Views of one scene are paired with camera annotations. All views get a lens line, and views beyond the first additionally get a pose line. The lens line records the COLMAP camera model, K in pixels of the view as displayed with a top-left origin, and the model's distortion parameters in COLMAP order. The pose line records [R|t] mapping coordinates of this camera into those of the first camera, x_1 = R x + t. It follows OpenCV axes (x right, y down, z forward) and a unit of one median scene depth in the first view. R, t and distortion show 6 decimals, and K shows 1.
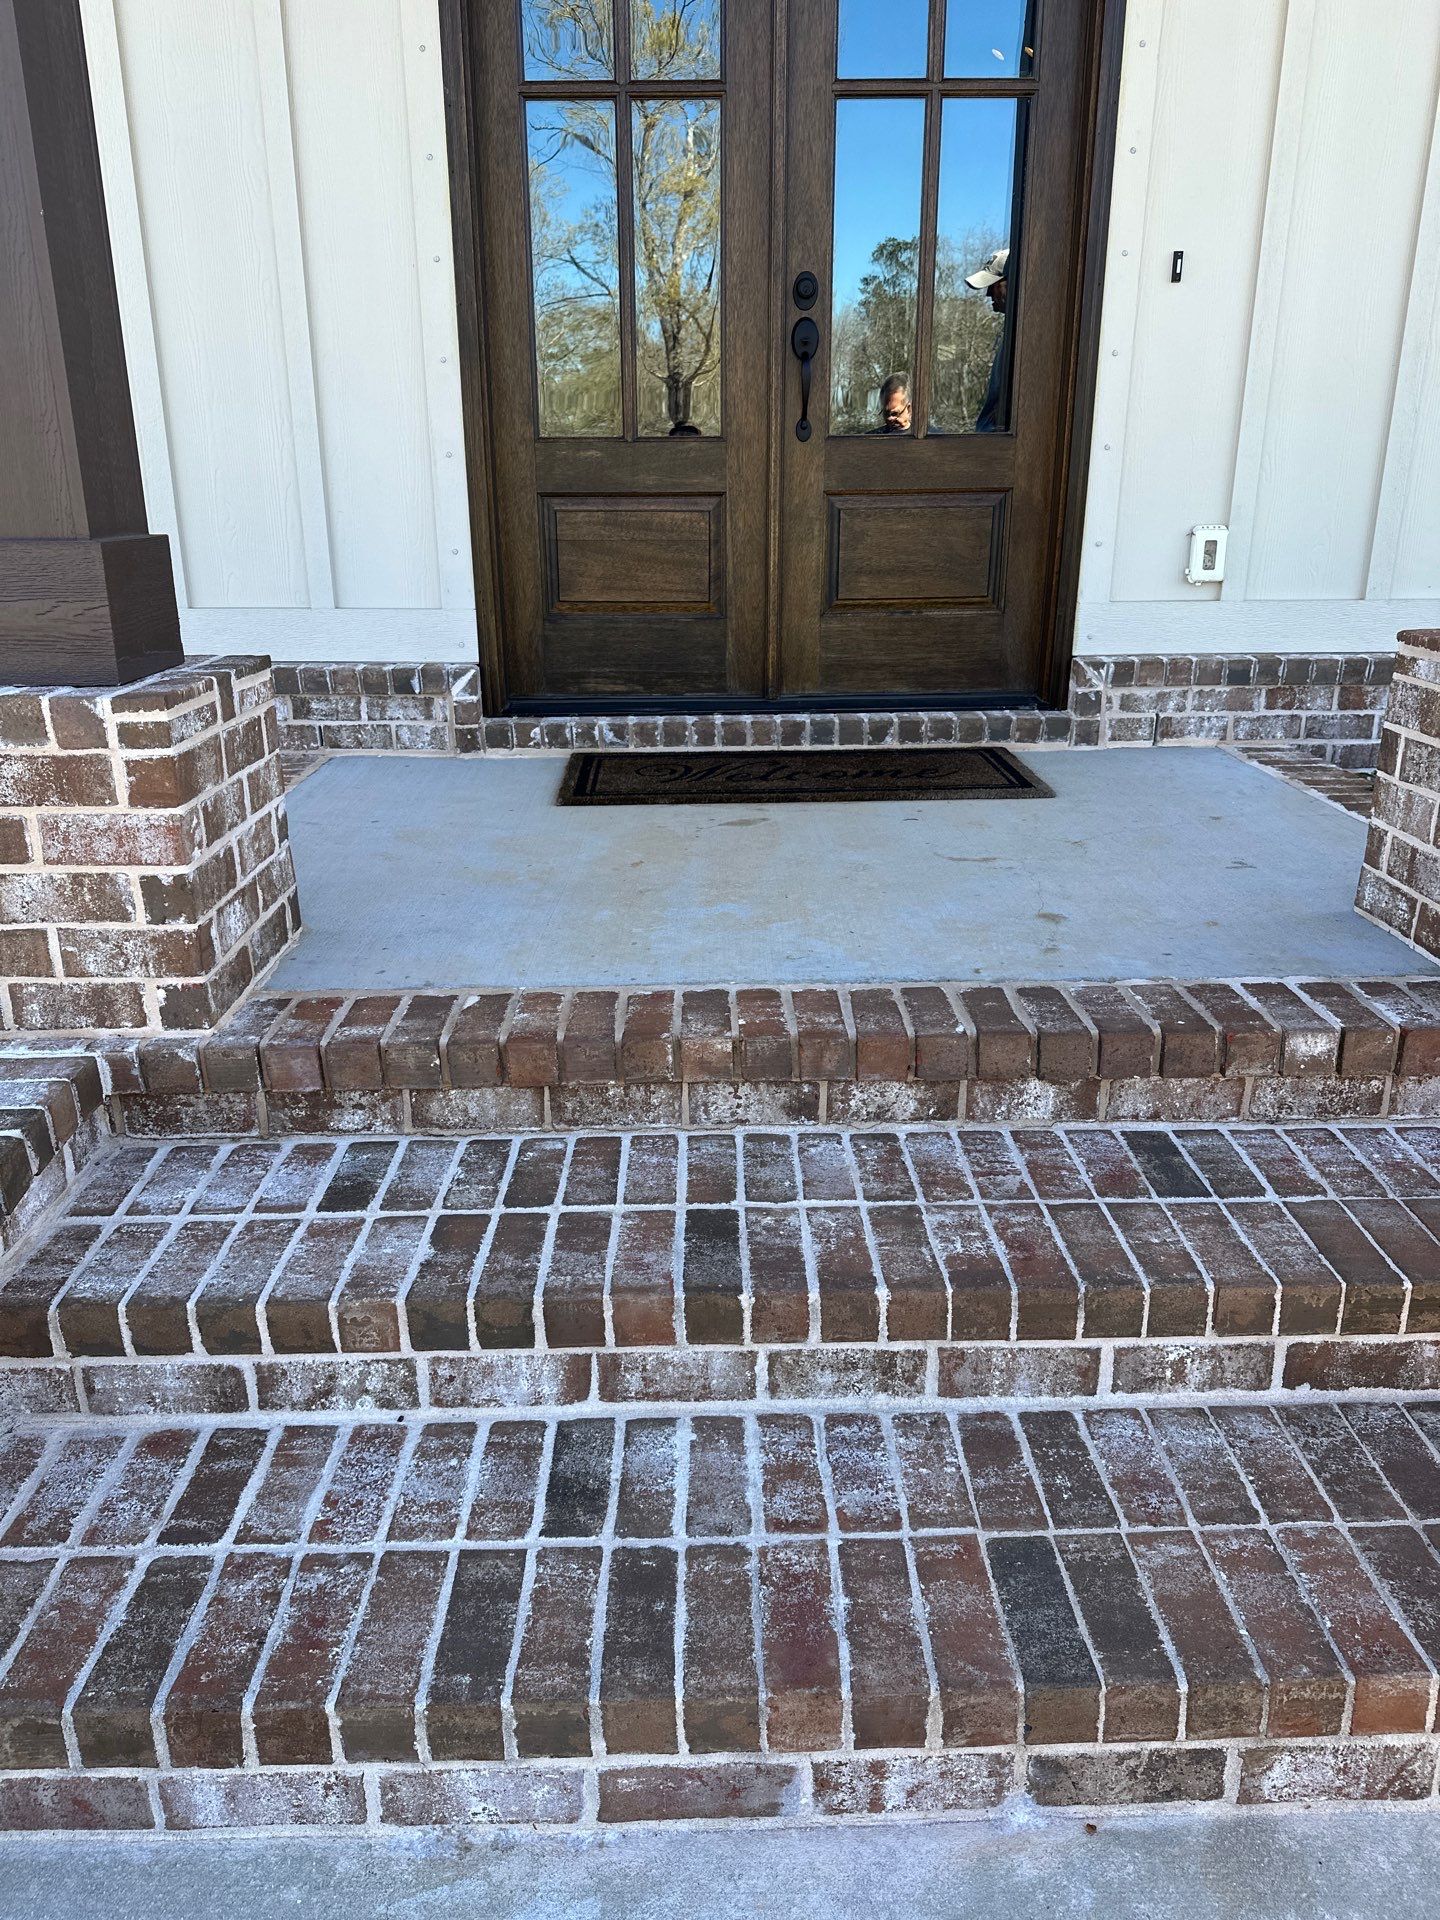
lens RADIAL K [[1329.9, 0, 719.3], [0, 1329.9, 954.9], [0, 0, 1]] dist [0.193316, -0.399198]
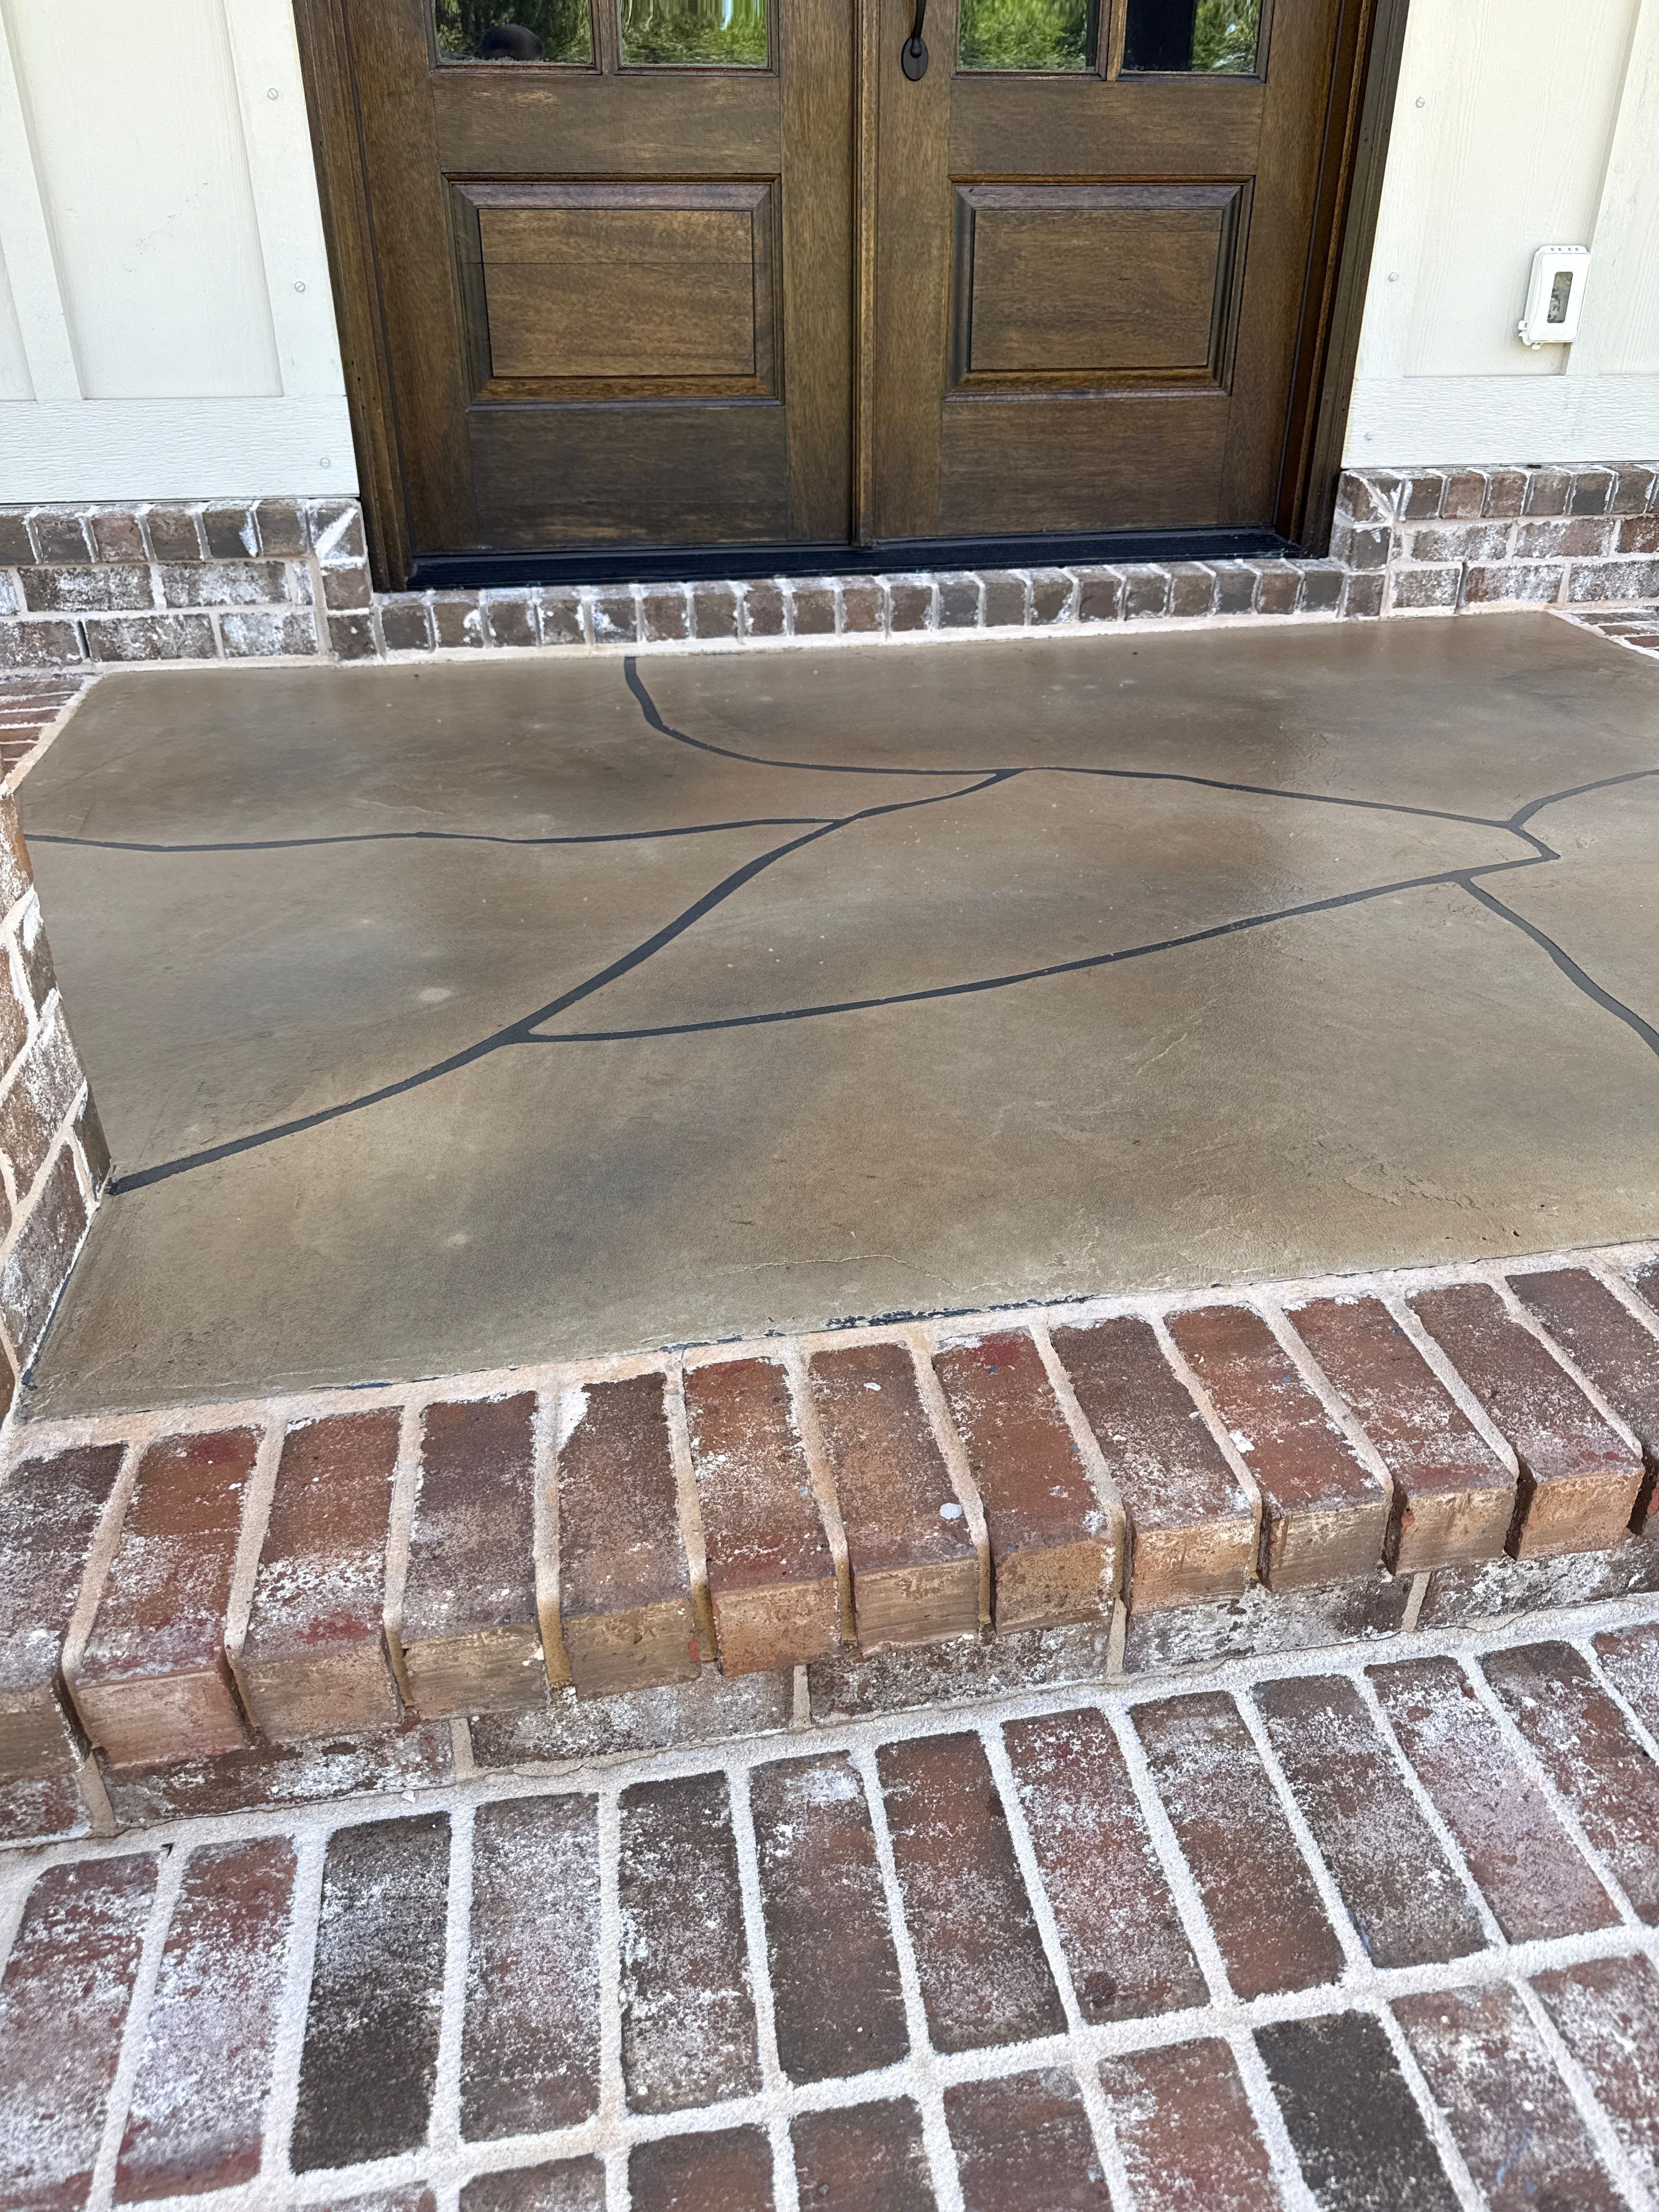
lens RADIAL K [[1569.0, 0, 861.1], [0, 1569.0, 1095.6], [0, 0, 1]] dist [0.004794, -0.005737]
pose [[0.986423, -0.073569, 0.146821, -0.157049], [0.046261, 0.982319, 0.181411, -0.144545], [-0.157572, -0.172156, 0.972385, 0.517102]]
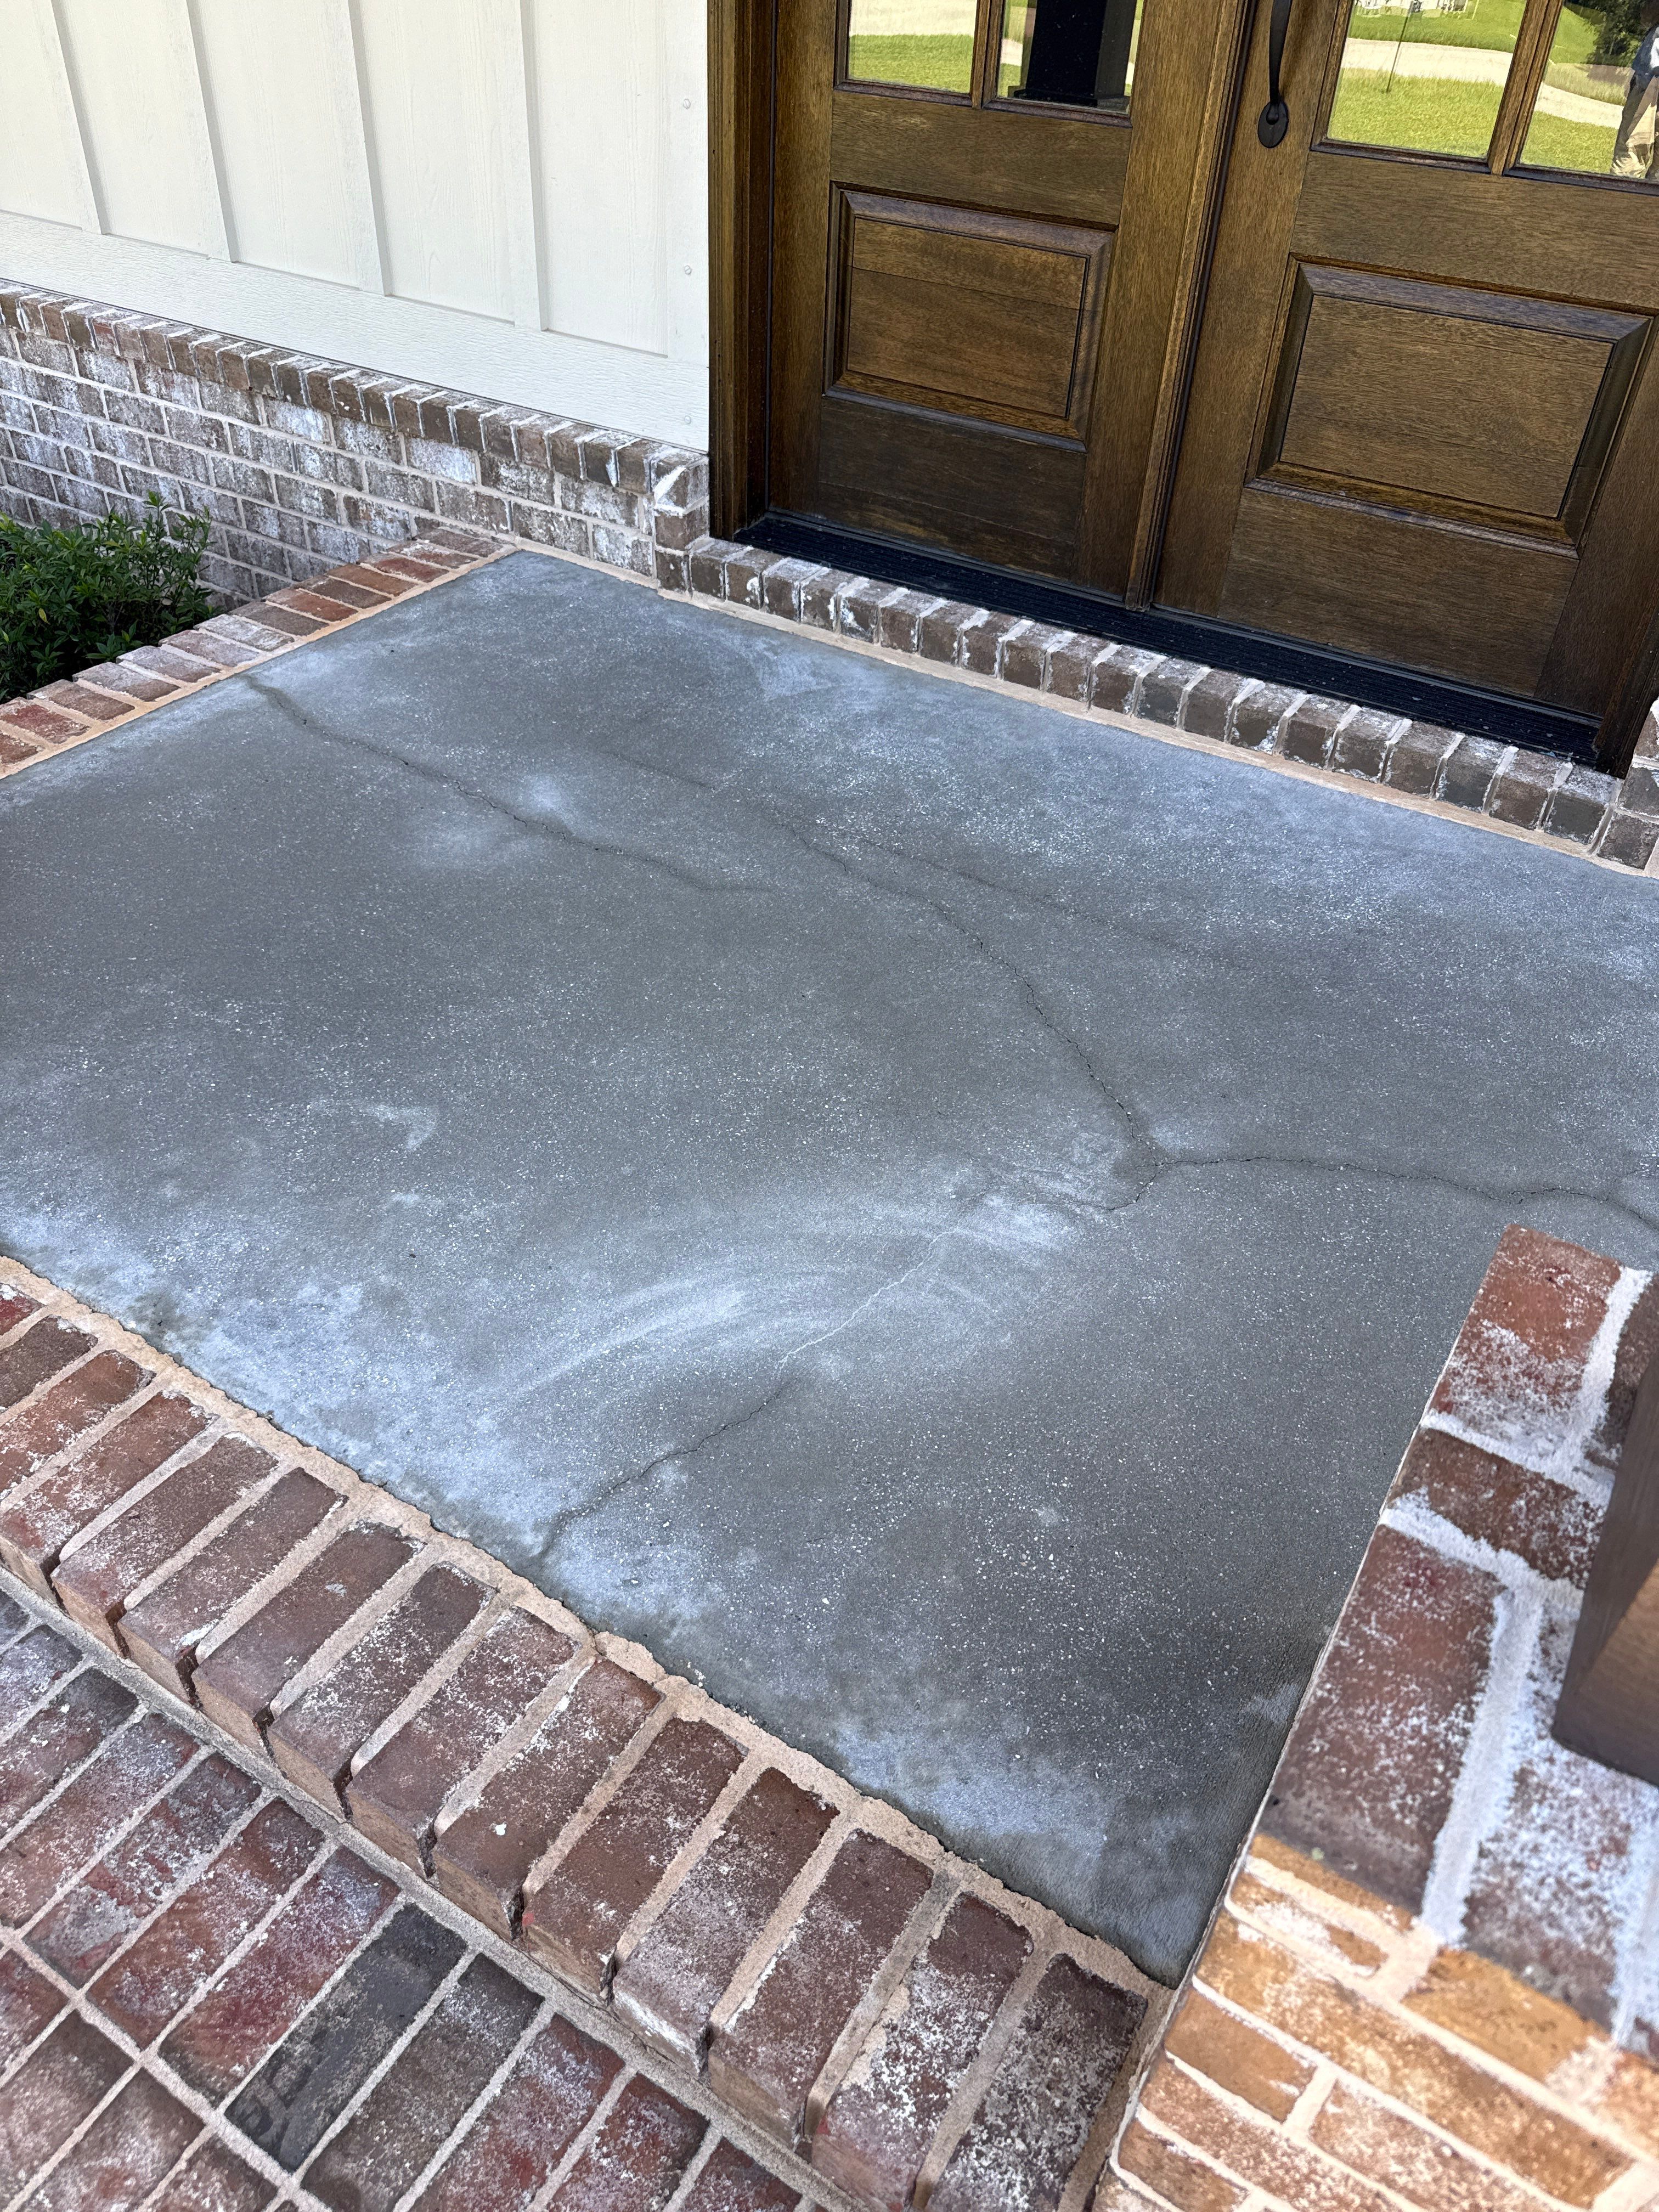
lens RADIAL K [[1554.5, 0, 830.9], [0, 1554.5, 1113.7], [0, 0, 1]] dist [0.059774, -0.069722]
pose [[0.834980, 0.380750, -0.397288, 0.543010], [-0.226040, 0.895570, 0.383223, -0.427705], [0.501711, -0.230180, 0.833848, 0.578478]]
